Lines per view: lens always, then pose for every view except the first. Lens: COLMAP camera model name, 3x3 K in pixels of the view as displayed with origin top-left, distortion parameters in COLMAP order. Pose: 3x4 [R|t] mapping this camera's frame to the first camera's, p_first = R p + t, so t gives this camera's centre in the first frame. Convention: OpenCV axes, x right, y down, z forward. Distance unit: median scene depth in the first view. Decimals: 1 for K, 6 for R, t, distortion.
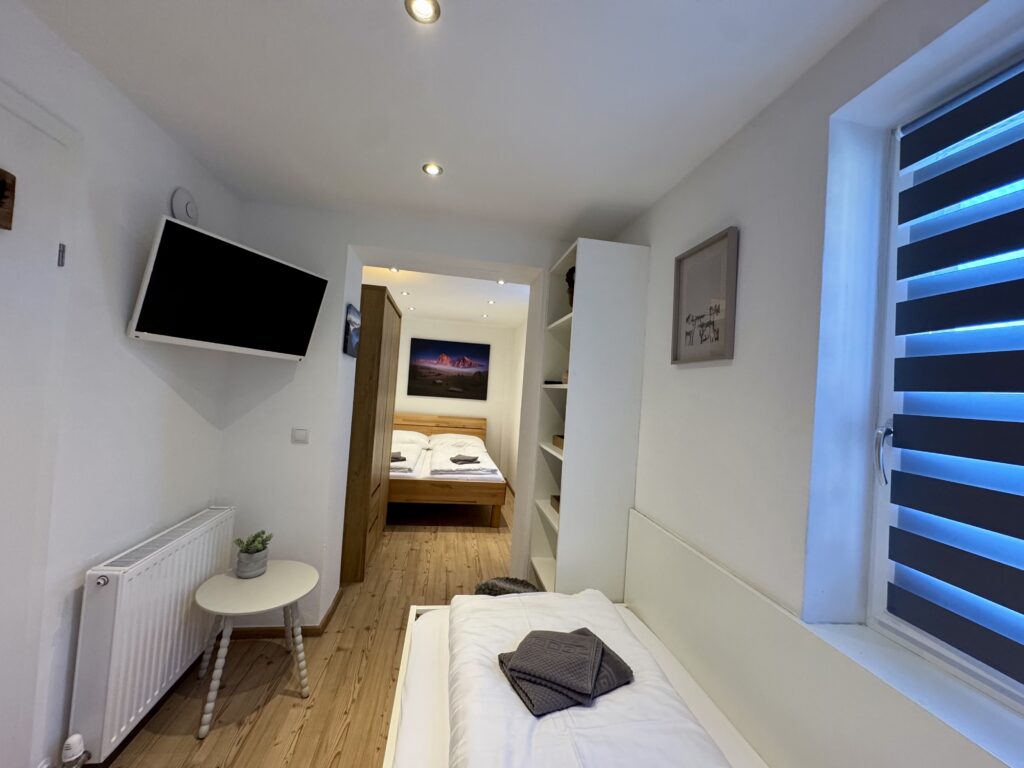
lens RADIAL K [[409.8, 0, 512.1], [0, 409.8, 377.9], [0, 0, 1]] dist [-0.013303, 0.000379]
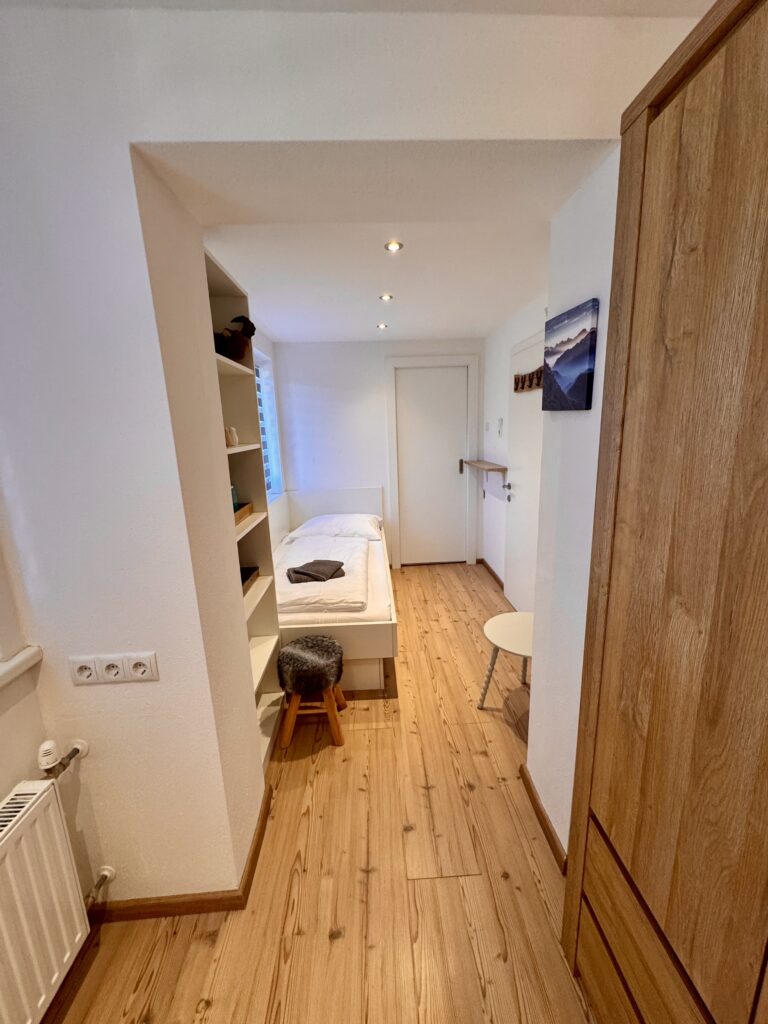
lens RADIAL K [[409.8, 0, 387.0], [0, 409.8, 510.6], [0, 0, 1]] dist [-0.013303, 0.000379]
pose [[-0.993147, -0.065377, 0.096880, -0.258393], [-0.046005, 0.980673, 0.190171, -0.021573], [-0.107440, 0.184410, -0.976959, 1.778850]]
